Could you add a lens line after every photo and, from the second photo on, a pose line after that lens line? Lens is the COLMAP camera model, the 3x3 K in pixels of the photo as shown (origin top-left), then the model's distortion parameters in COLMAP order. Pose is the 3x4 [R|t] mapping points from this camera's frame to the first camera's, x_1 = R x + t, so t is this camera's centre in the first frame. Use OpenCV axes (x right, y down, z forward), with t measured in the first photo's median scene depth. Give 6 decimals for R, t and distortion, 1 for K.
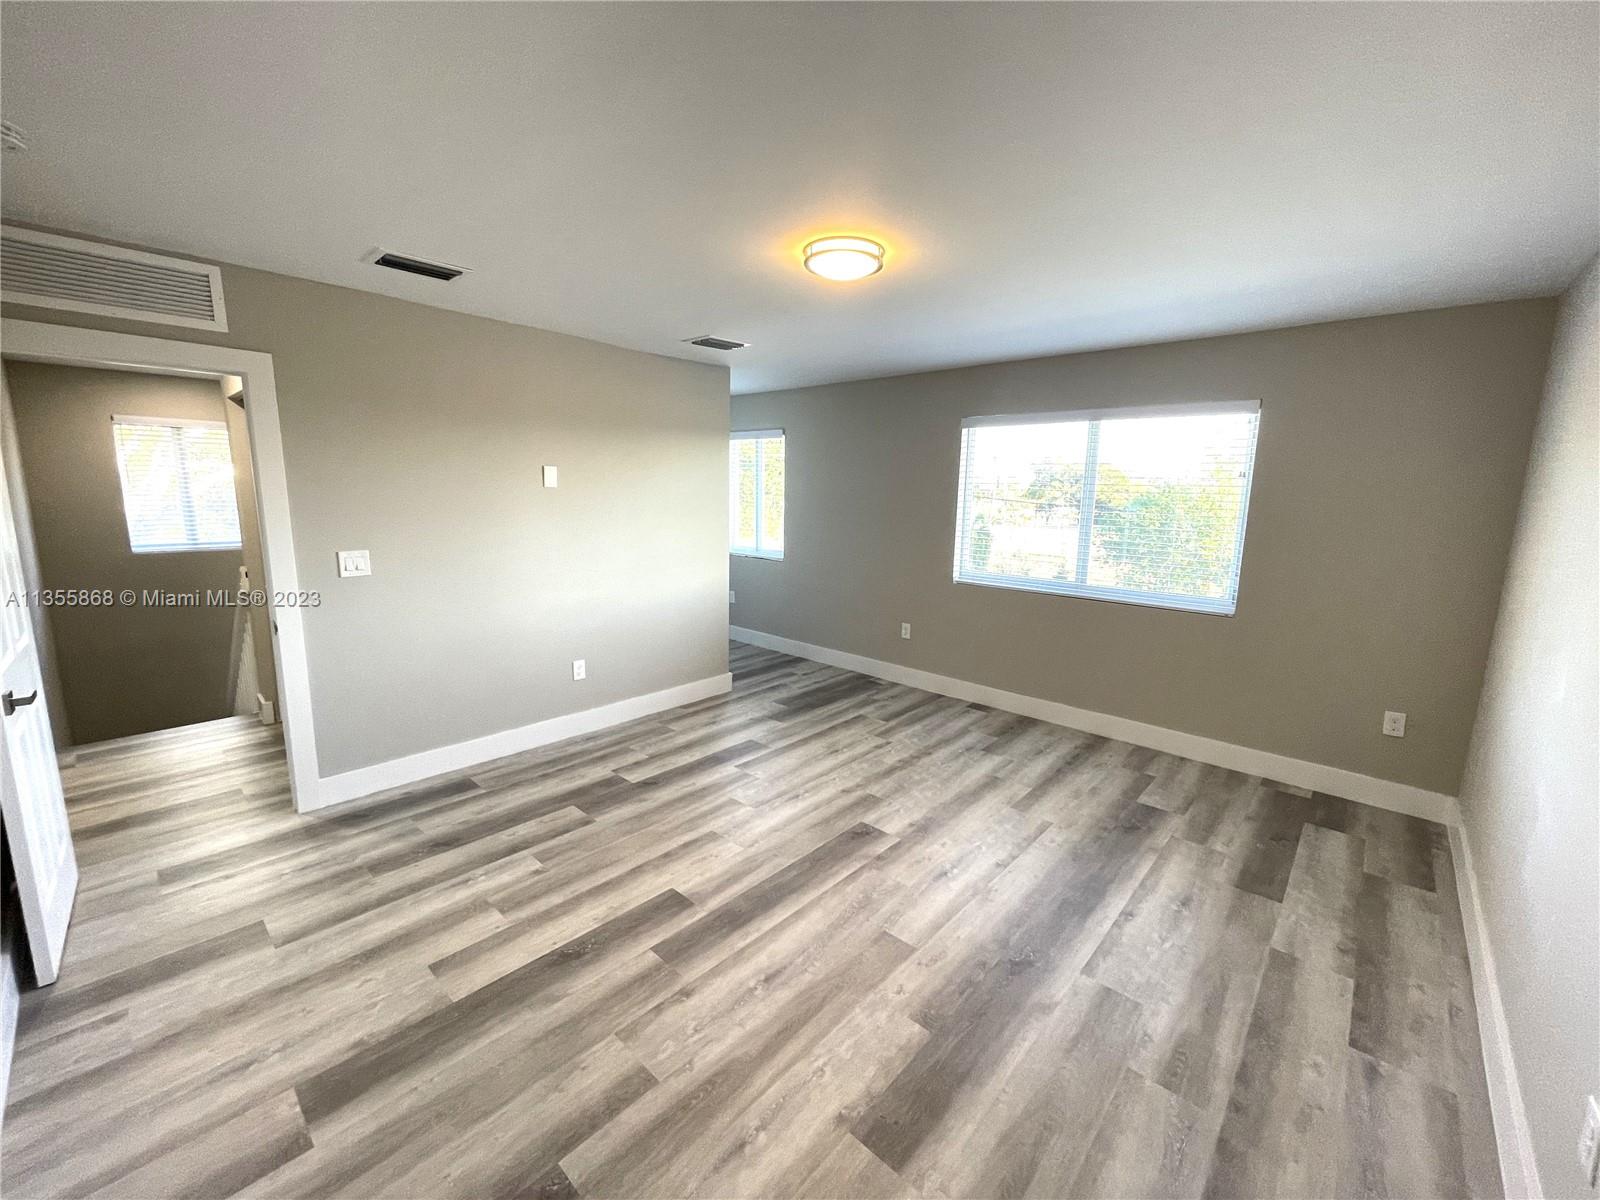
lens RADIAL K [[649.1, 0, 810.5], [0, 649.1, 598.8], [0, 0, 1]] dist [-0.003487, 0.001873]
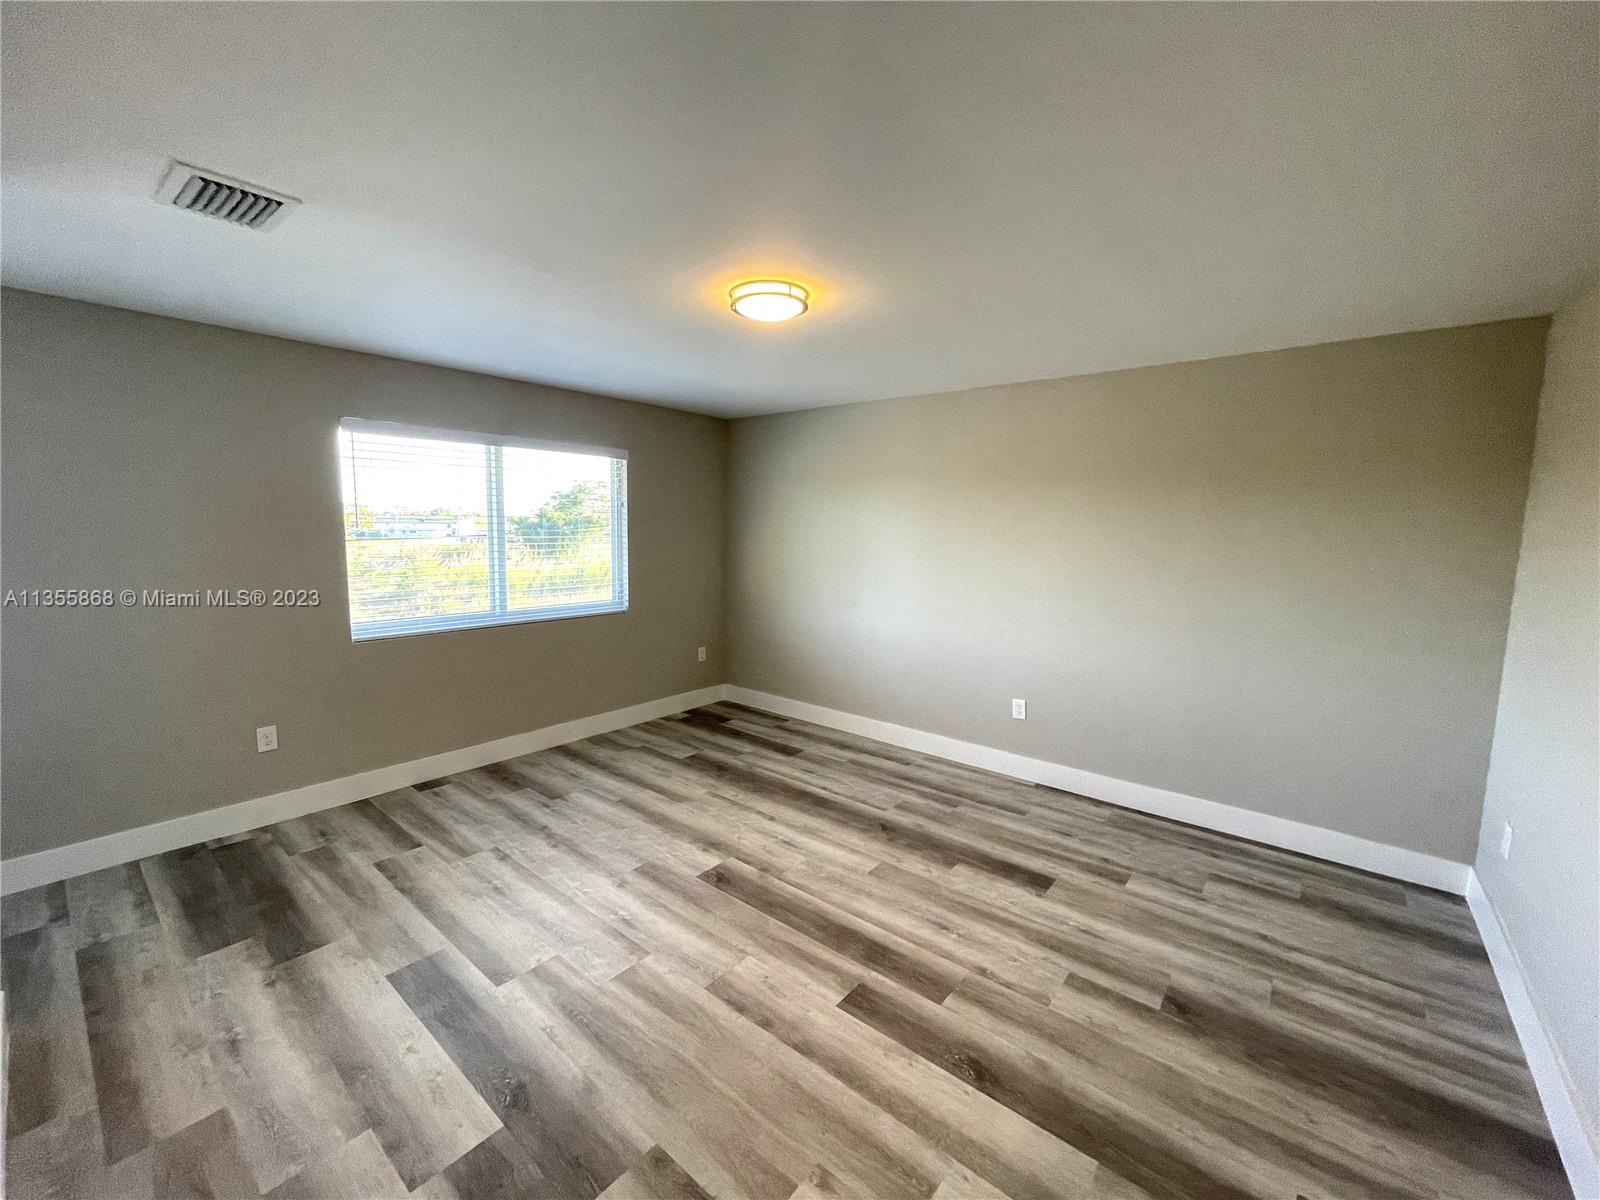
lens RADIAL K [[649.1, 0, 793.7], [0, 649.1, 603.0], [0, 0, 1]] dist [-0.003487, 0.001873]
pose [[-0.037246, -0.144058, 0.988868, -0.719876], [0.154536, 0.976820, 0.148124, -0.141921], [-0.987285, 0.158332, -0.014120, 0.740194]]
